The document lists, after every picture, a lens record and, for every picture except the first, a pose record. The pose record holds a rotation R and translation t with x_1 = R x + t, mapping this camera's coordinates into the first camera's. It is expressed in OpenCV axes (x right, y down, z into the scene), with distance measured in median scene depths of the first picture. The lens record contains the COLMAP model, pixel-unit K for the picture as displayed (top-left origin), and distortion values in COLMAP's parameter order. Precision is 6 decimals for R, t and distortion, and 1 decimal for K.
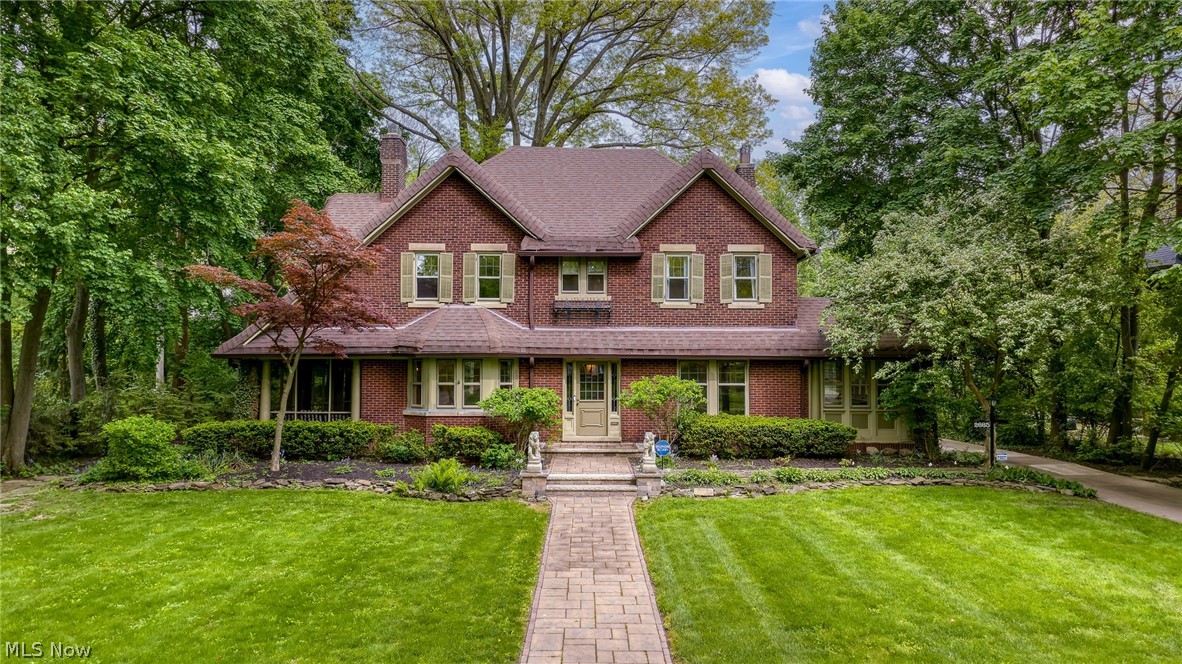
lens RADIAL K [[822.1, 0, 590.1], [0, 822.1, 335.7], [0, 0, 1]] dist [0.011845, 0.004753]
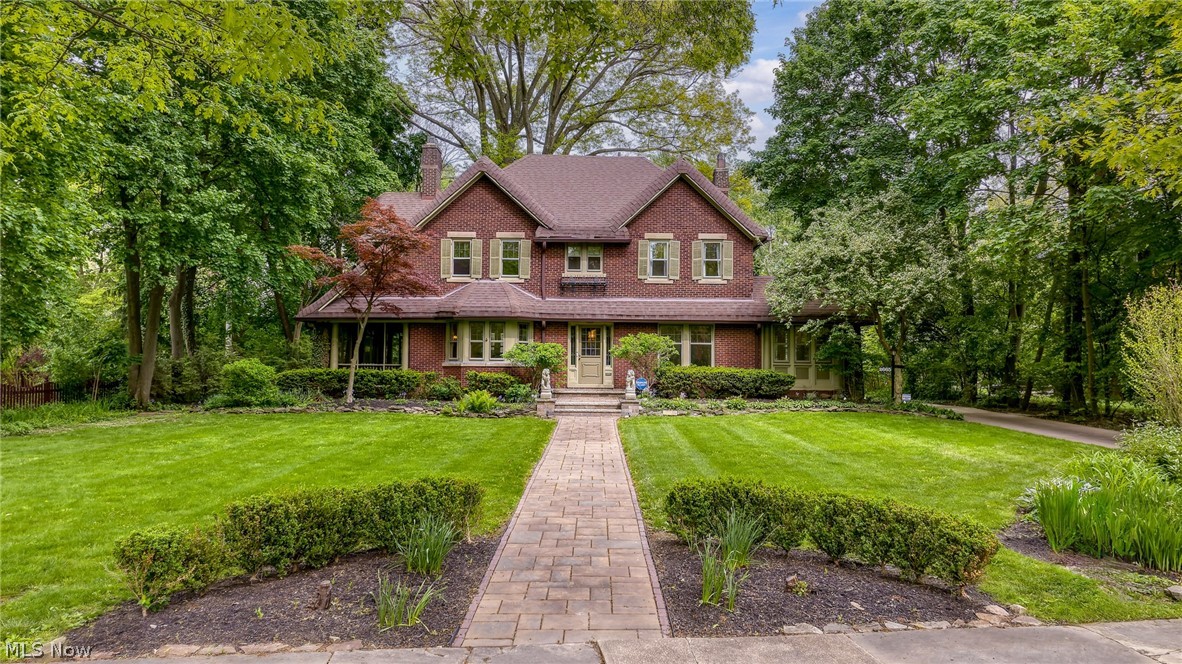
lens RADIAL K [[822.1, 0, 591.7], [0, 822.1, 331.0], [0, 0, 1]] dist [0.011845, 0.004753]
pose [[0.999948, 0.003744, -0.009508, 0.015943], [-0.003778, 0.999986, -0.003586, 0.045855], [0.009495, 0.003622, 0.999948, -0.274742]]
